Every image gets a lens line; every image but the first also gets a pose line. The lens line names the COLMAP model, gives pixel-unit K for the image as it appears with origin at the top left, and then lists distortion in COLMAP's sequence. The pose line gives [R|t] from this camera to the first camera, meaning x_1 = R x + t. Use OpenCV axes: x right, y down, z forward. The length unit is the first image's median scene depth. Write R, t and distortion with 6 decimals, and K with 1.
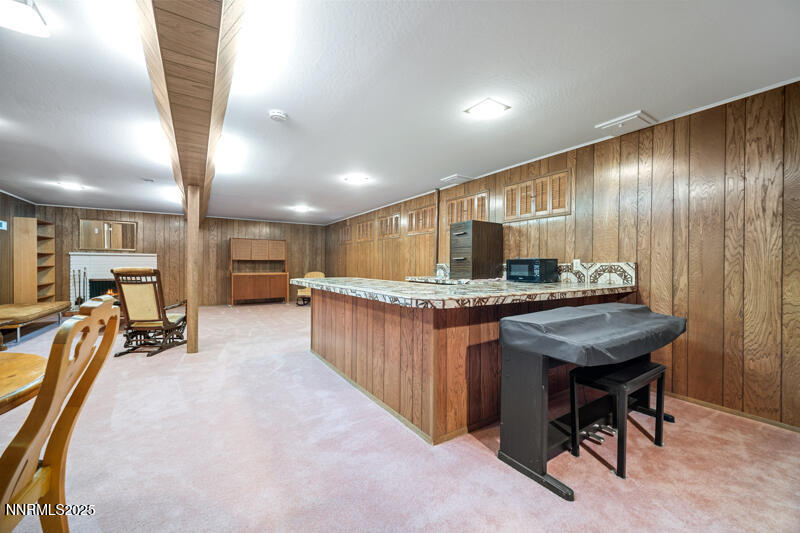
lens RADIAL K [[320.5, 0, 403.0], [0, 320.5, 264.0], [0, 0, 1]] dist [0.004453, 0.000131]
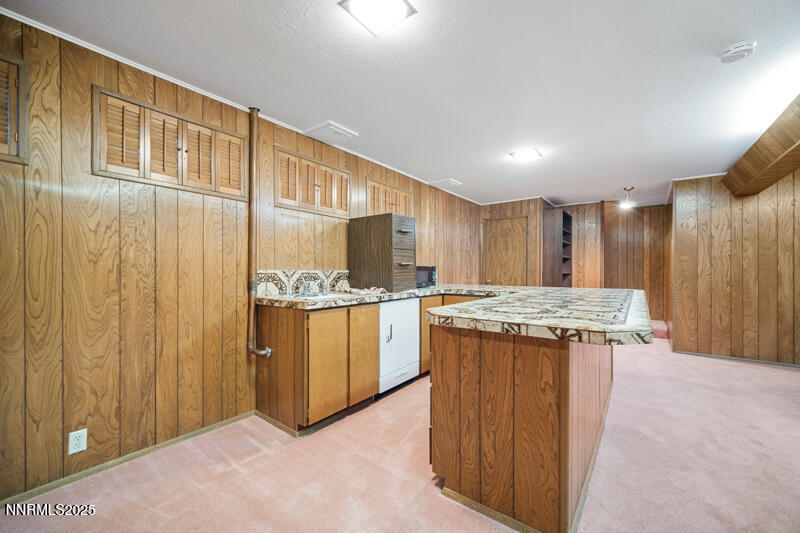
lens RADIAL K [[320.5, 0, 404.9], [0, 320.5, 273.1], [0, 0, 1]] dist [0.004453, 0.000131]
pose [[-0.348382, 0.001761, 0.937351, -0.420218], [0.009918, 0.999949, 0.001808, 0.002891], [-0.937300, 0.009927, -0.348382, 1.005378]]
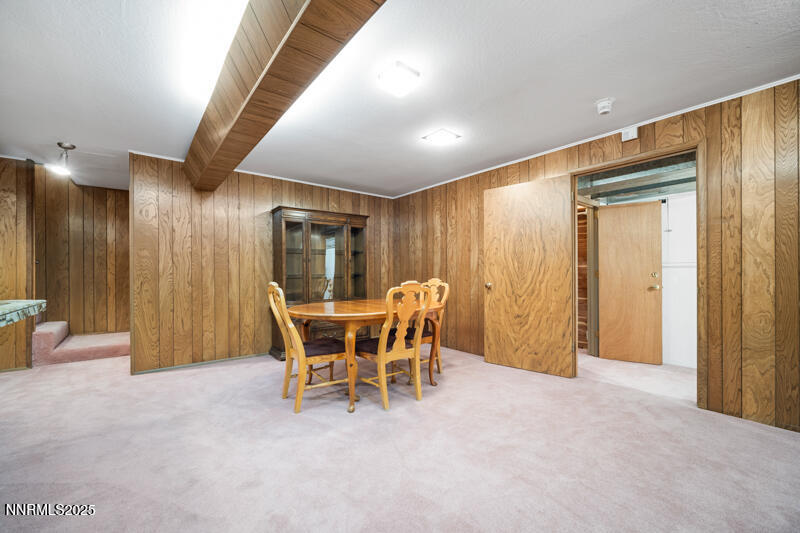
lens RADIAL K [[320.5, 0, 385.2], [0, 320.5, 272.8], [0, 0, 1]] dist [0.004453, 0.000131]
pose [[-0.996895, 0.010673, -0.078012, -0.337719], [0.010113, 0.999920, 0.007567, 0.012877], [0.078087, 0.006755, -0.996924, 0.740586]]
